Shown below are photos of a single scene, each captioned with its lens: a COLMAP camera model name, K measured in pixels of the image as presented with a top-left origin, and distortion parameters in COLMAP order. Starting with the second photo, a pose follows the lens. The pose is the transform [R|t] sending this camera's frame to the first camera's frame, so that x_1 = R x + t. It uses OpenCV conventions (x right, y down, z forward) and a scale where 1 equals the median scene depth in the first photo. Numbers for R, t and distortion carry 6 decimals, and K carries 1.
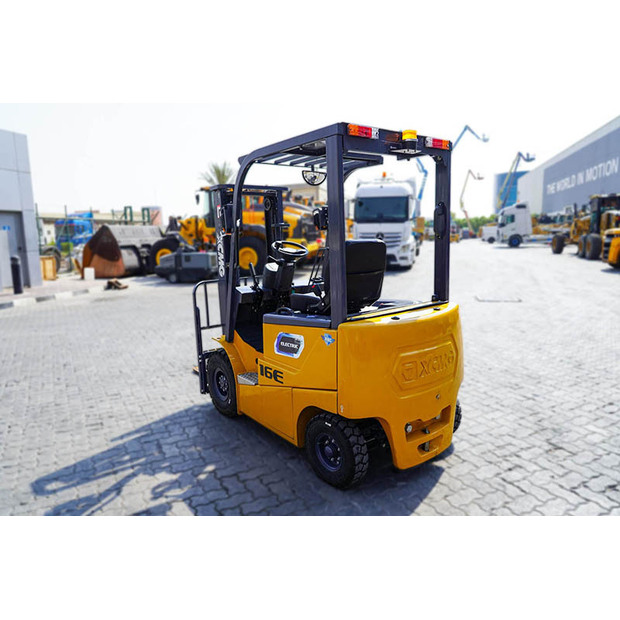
lens RADIAL K [[445.2, 0, 338.2], [0, 445.2, 301.1], [0, 0, 1]] dist [-0.024916, -0.000982]
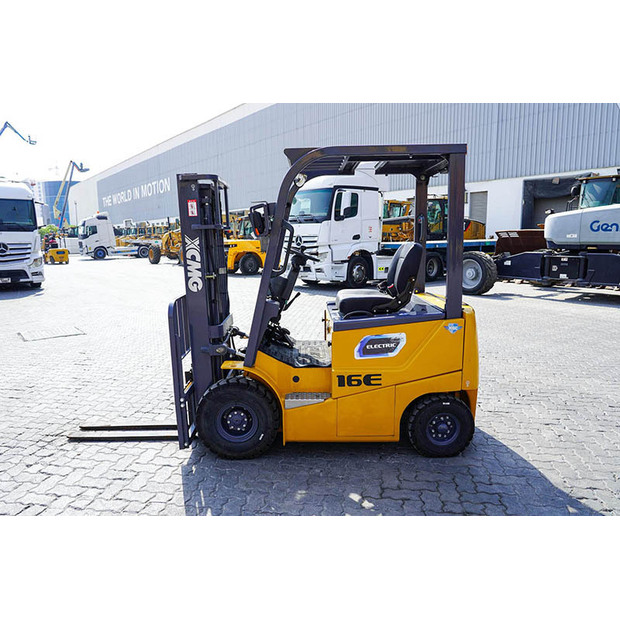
lens RADIAL K [[444.8, 0, 310.0], [0, 444.8, 310.0], [0, 0, 1]] dist [-0.019410, 0.001444]
pose [[0.645077, -0.108952, 0.756310, -0.810976], [0.114643, 0.992379, 0.045178, -0.039211], [-0.755468, 0.057562, 0.652652, 0.381352]]
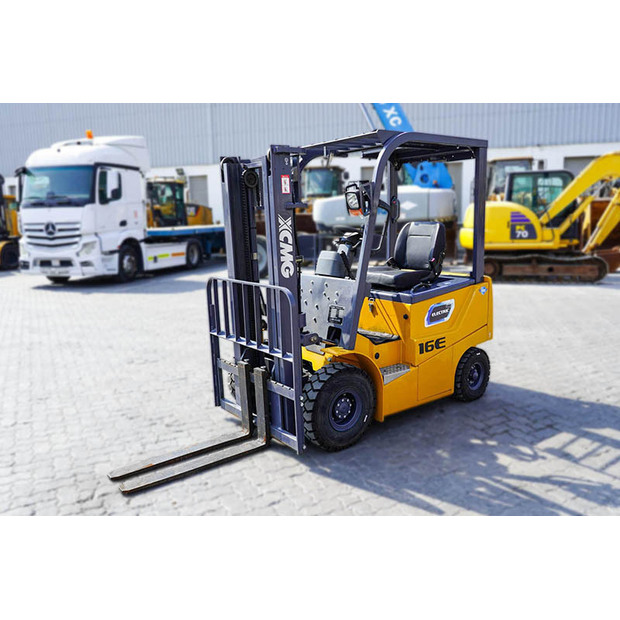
lens RADIAL K [[478.5, 0, 306.6], [0, 478.5, 300.7], [0, 0, 1]] dist [-0.021715, 0.001124]
pose [[0.089458, -0.148611, 0.984841, -1.124616], [0.172088, 0.976241, 0.131682, -0.127123], [-0.981011, 0.157700, 0.112907, 0.997100]]
